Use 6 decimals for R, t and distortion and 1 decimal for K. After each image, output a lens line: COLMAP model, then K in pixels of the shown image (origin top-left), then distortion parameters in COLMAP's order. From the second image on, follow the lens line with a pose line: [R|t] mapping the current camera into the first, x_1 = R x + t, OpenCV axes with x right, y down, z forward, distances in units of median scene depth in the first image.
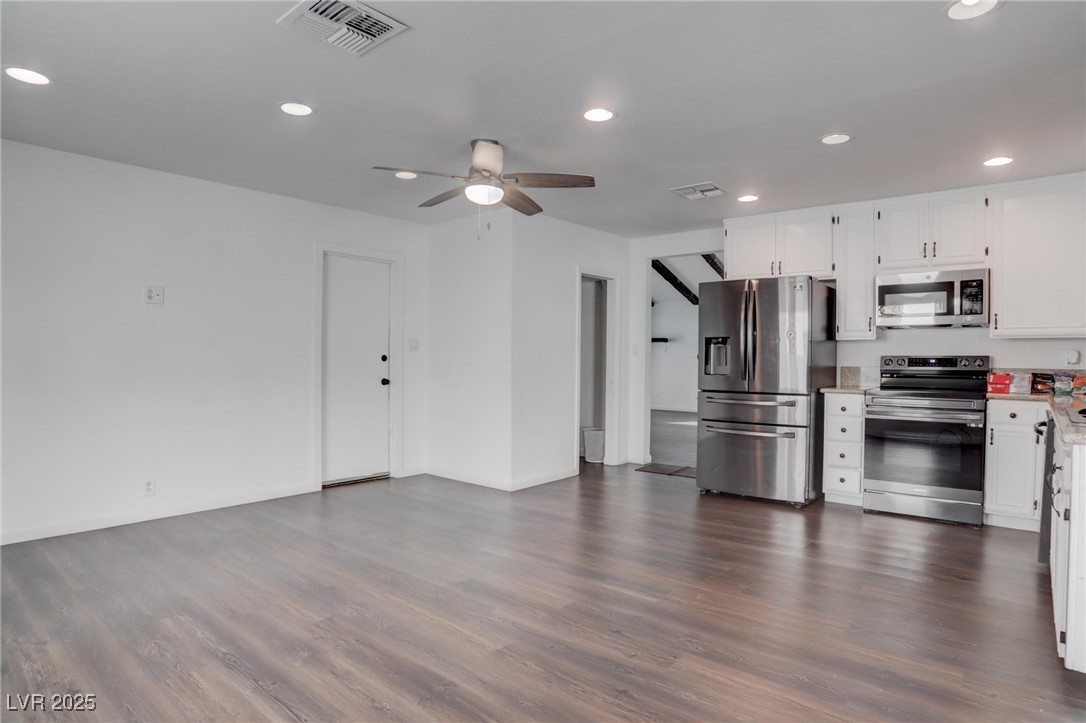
lens RADIAL K [[594.0, 0, 543.0], [0, 594.0, 361.5], [0, 0, 1]] dist [-0.064288, -0.000007]
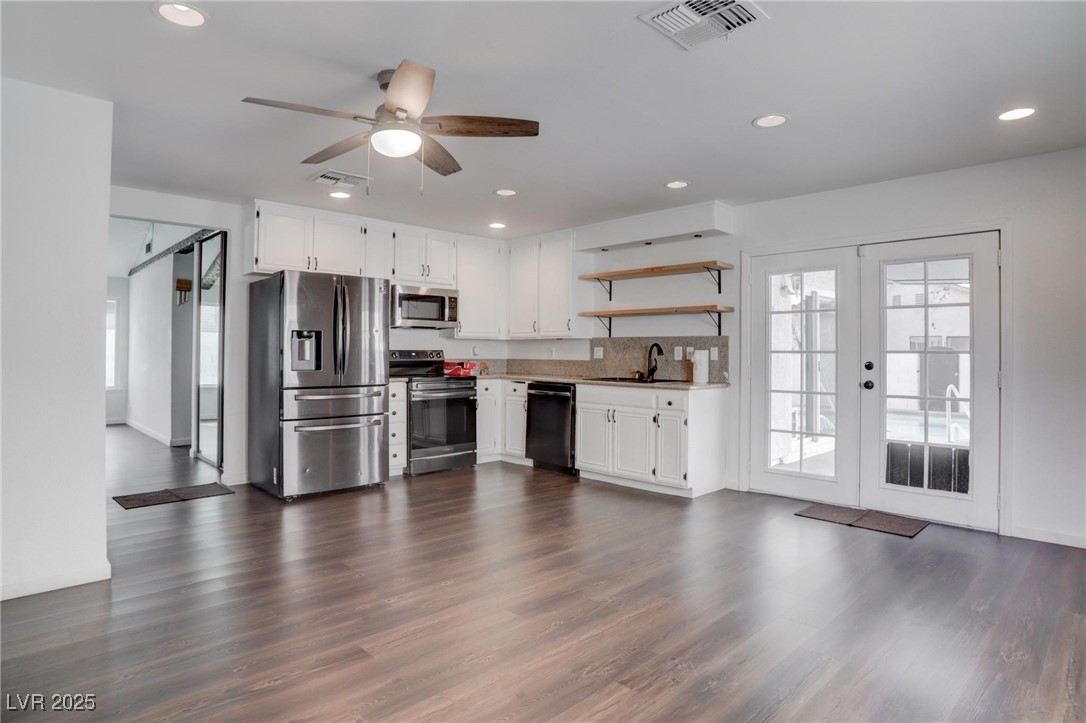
lens RADIAL K [[606.4, 0, 544.1], [0, 606.4, 346.4], [0, 0, 1]] dist [-0.063893, -0.000201]
pose [[0.095634, 0.003255, 0.995411, -0.724676], [0.006888, 0.999969, -0.003931, -0.011657], [-0.995393, 0.007232, 0.095609, 0.623605]]
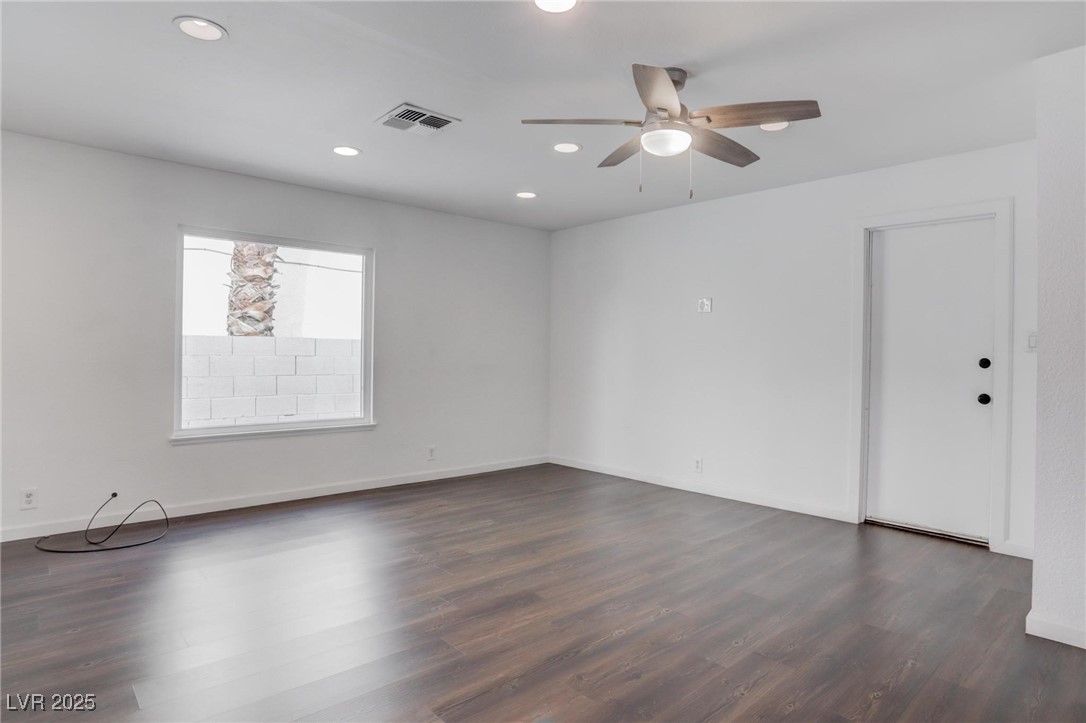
lens RADIAL K [[595.0, 0, 545.0], [0, 595.0, 347.3], [0, 0, 1]] dist [-0.001858, -0.000280]
pose [[-0.120772, -0.008808, -0.992641, 0.604252], [-0.009416, 0.999926, -0.007727, -0.018428], [0.992636, 0.008414, -0.120846, 0.812331]]
